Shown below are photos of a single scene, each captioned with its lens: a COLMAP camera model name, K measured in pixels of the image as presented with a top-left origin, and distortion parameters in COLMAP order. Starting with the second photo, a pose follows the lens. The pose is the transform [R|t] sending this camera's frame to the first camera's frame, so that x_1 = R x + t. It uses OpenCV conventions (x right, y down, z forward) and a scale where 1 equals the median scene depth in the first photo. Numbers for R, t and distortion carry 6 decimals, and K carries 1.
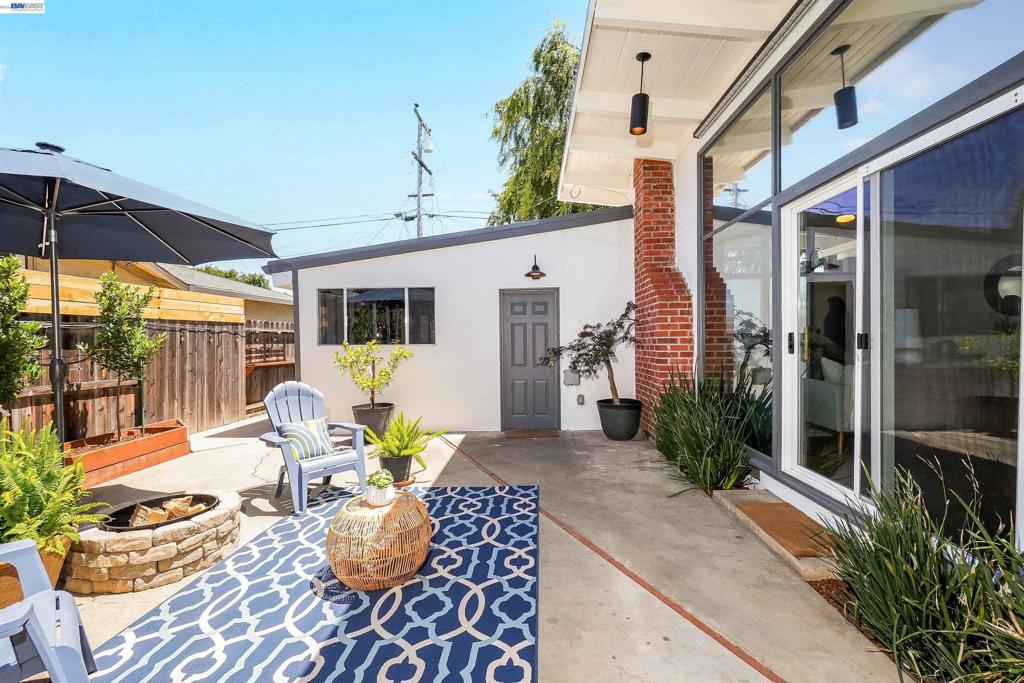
lens RADIAL K [[446.1, 0, 511.6], [0, 446.1, 337.3], [0, 0, 1]] dist [-0.001510, 0.000608]
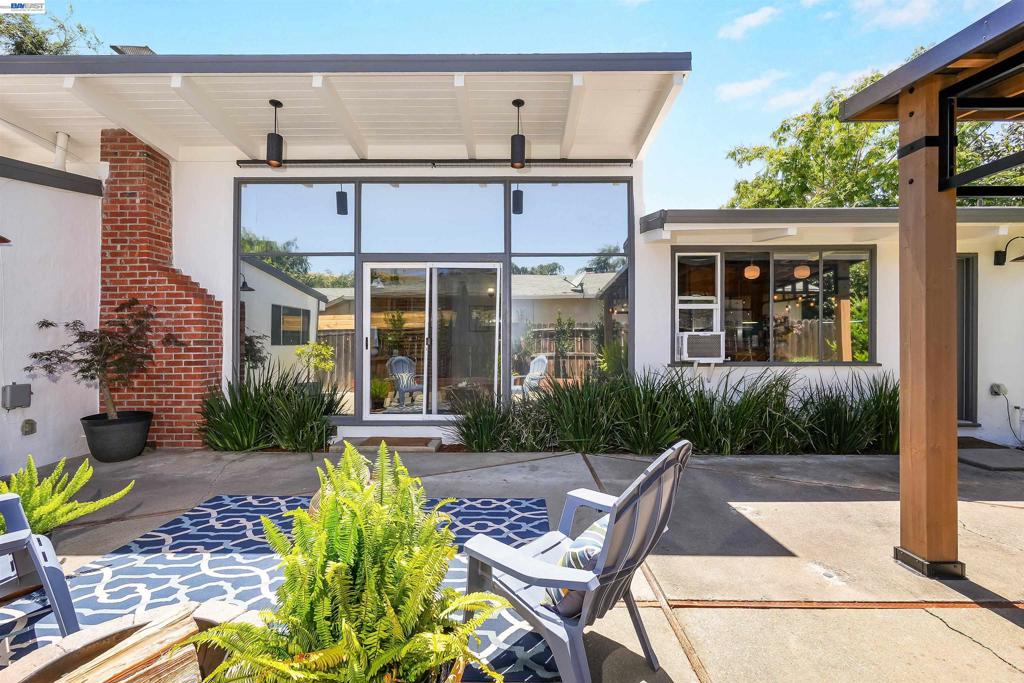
lens RADIAL K [[444.1, 0, 510.7], [0, 444.1, 341.4], [0, 0, 1]] dist [-0.001677, 0.000204]
pose [[-0.035616, 0.009780, 0.999318, -0.906875], [0.003001, 0.999949, -0.009679, 0.020276], [-0.999361, 0.002654, -0.035643, 0.419505]]
